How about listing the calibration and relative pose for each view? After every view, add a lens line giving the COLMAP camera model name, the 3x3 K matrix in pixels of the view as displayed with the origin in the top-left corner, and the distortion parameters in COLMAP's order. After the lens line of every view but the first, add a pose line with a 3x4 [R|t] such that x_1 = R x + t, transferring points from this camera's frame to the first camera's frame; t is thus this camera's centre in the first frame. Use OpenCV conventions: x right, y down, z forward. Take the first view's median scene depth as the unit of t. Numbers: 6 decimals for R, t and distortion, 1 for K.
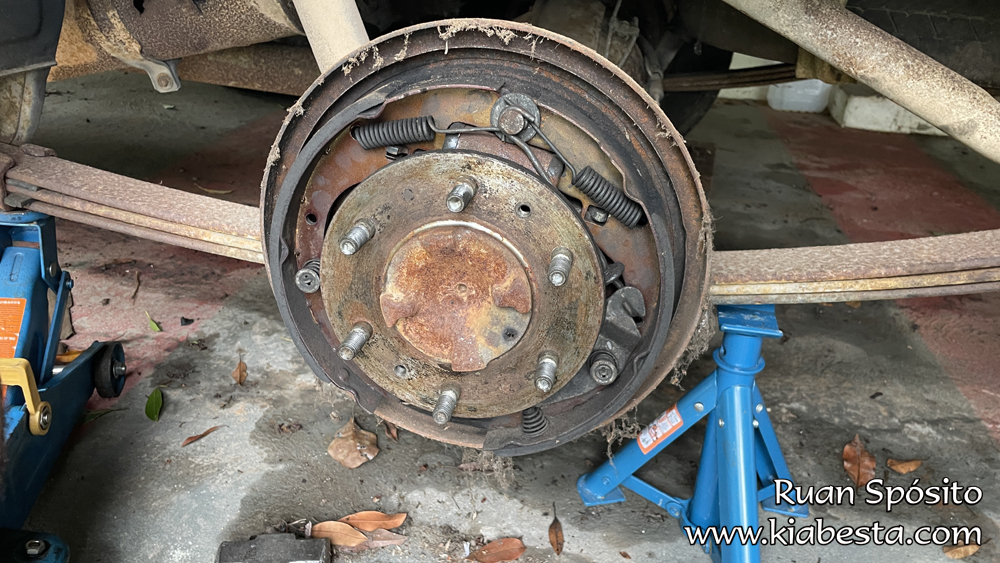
lens RADIAL K [[803.8, 0, 500.0], [0, 803.8, 281.5], [0, 0, 1]] dist [0.065368, -0.128175]
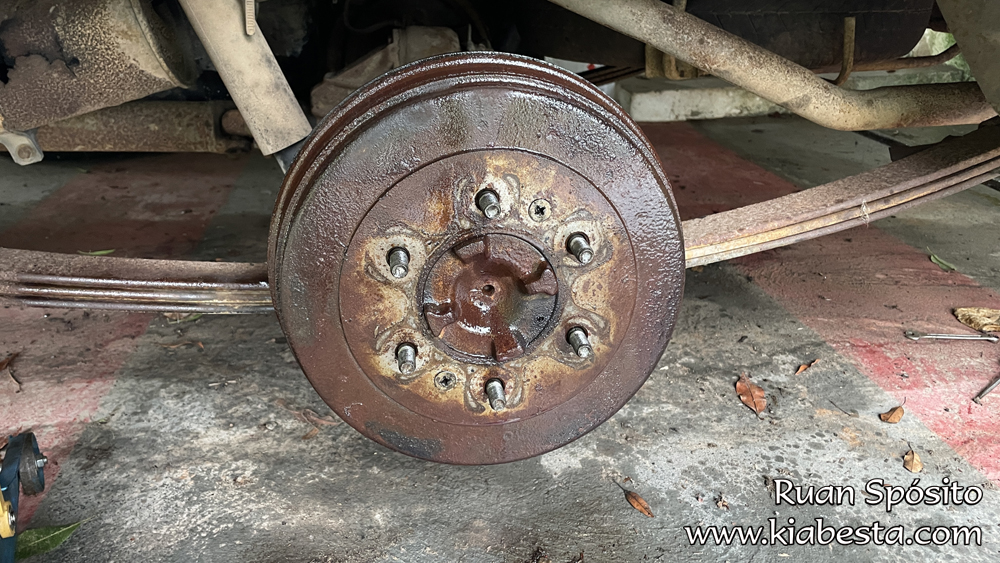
lens RADIAL K [[803.8, 0, 500.0], [0, 803.8, 281.5], [0, 0, 1]] dist [0.065368, -0.128175]
pose [[0.949523, -0.170231, 0.263489, -0.170529], [0.178243, 0.983964, -0.006622, 0.004313], [-0.258137, 0.053253, 0.964640, -0.042343]]
